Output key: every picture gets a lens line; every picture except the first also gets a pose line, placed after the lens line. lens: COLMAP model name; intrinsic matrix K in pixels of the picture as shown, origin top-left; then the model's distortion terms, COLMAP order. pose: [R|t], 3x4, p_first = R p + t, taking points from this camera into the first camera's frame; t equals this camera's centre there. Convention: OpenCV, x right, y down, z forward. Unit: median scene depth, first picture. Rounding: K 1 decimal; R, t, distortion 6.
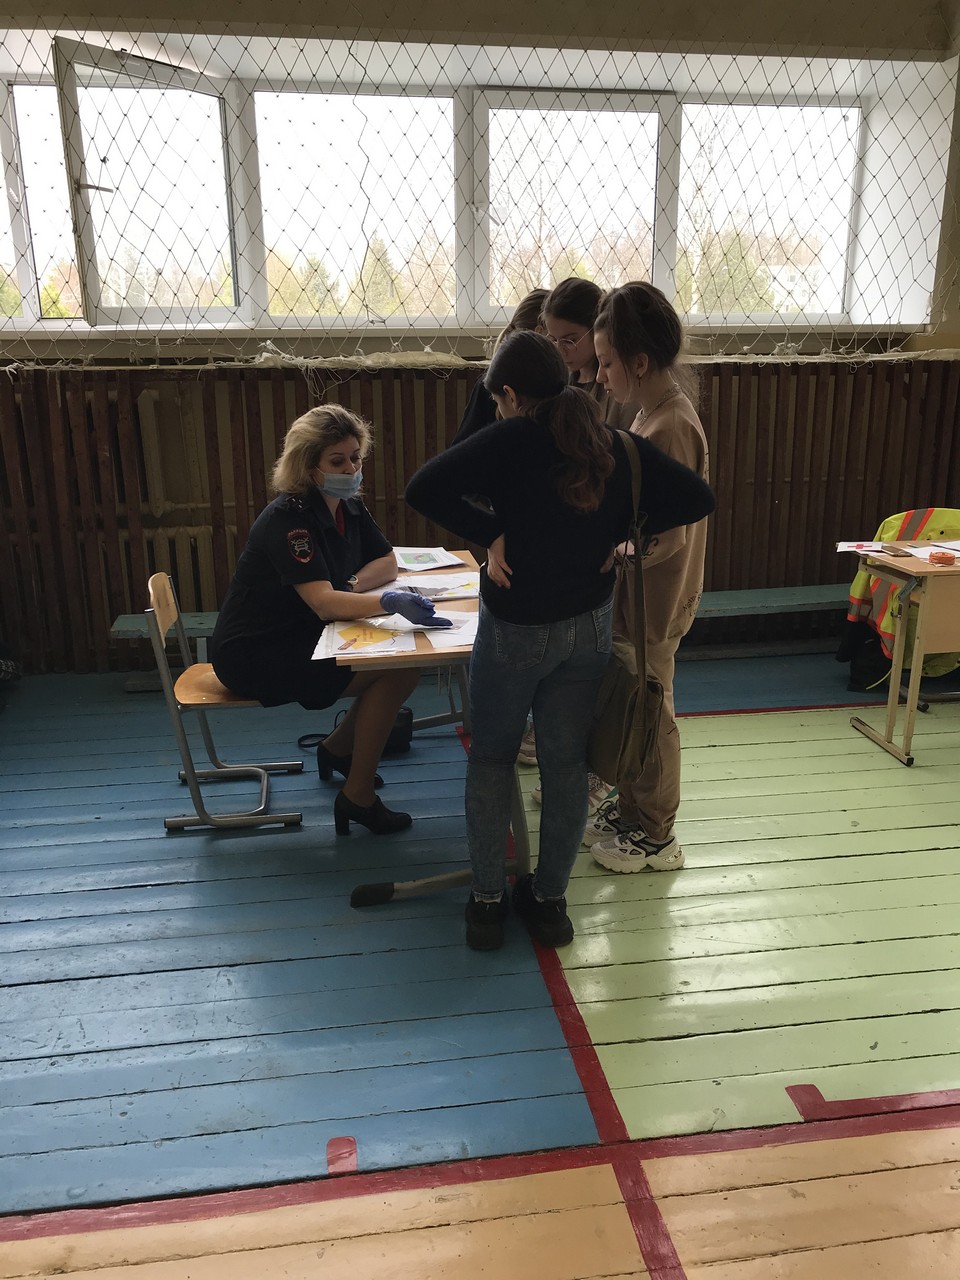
lens RADIAL K [[1033.1, 0, 480.0], [0, 1033.1, 640.0], [0, 0, 1]] dist [0.023925, 0.004000]
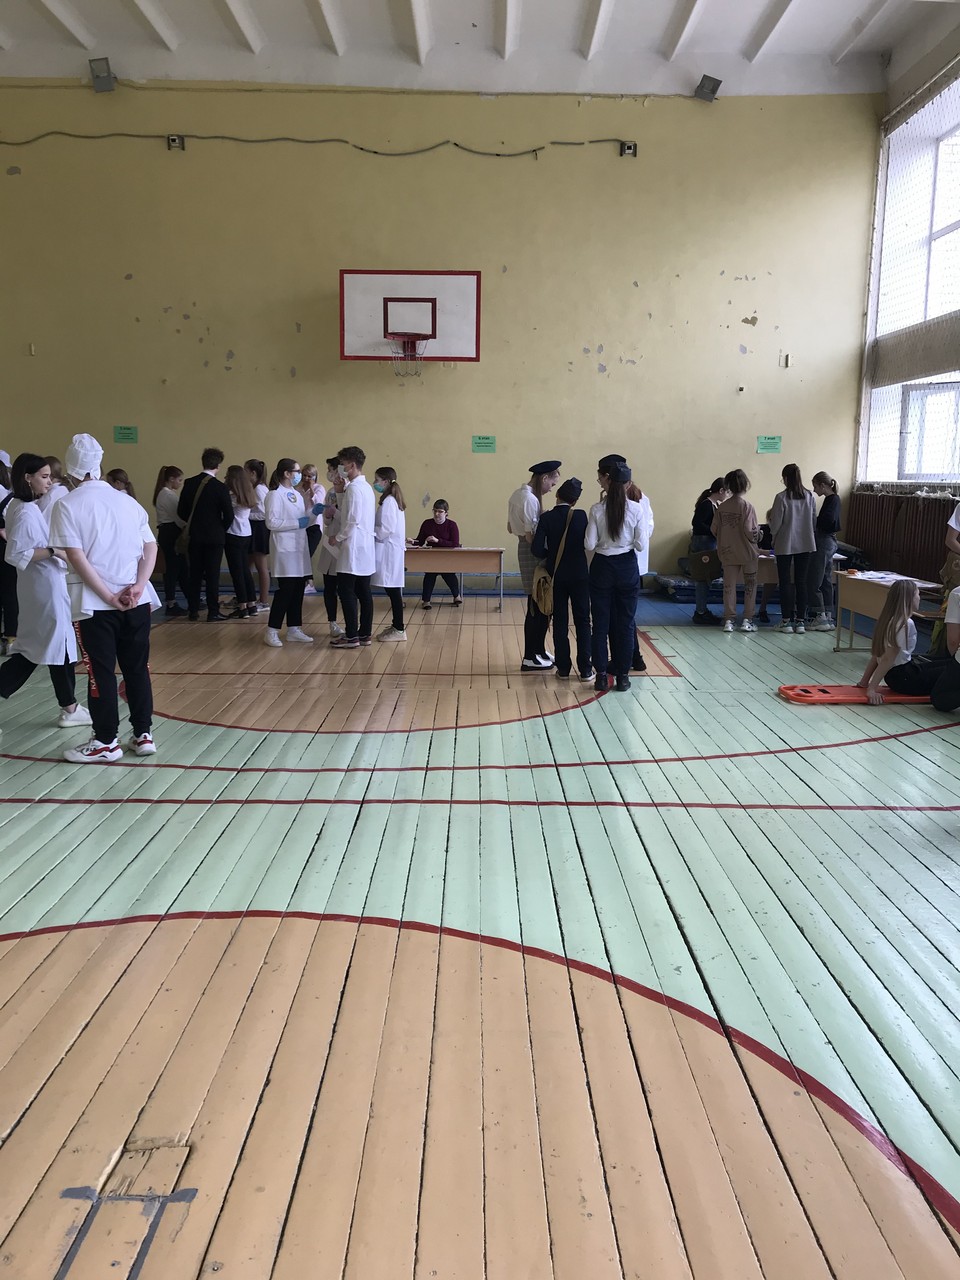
lens RADIAL K [[1033.1, 0, 480.0], [0, 1033.1, 640.0], [0, 0, 1]] dist [0.023925, 0.004000]
pose [[-0.183782, 0.159925, -0.969870, 2.154937], [-0.282298, 0.936524, 0.207920, -0.141523], [0.941558, 0.312004, -0.126970, 0.376906]]
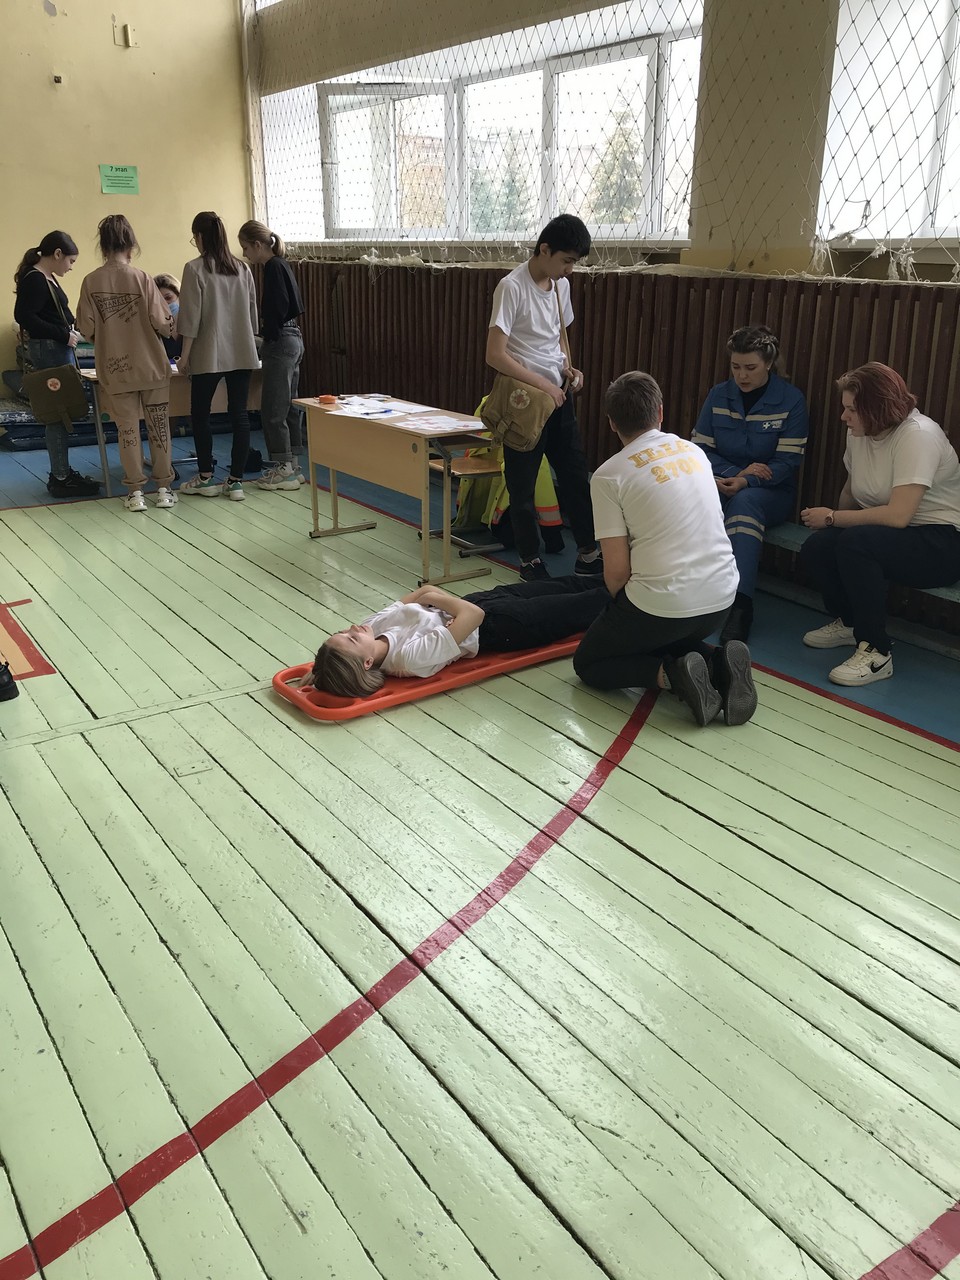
lens RADIAL K [[1068.8, 0, 485.1], [0, 1068.8, 607.0], [0, 0, 1]] dist [0.001387, 0.073536]
pose [[0.404343, 0.301108, -0.863621, 1.397952], [-0.260694, 0.943026, 0.206738, -0.130132], [0.876667, 0.141548, 0.459803, 0.393751]]
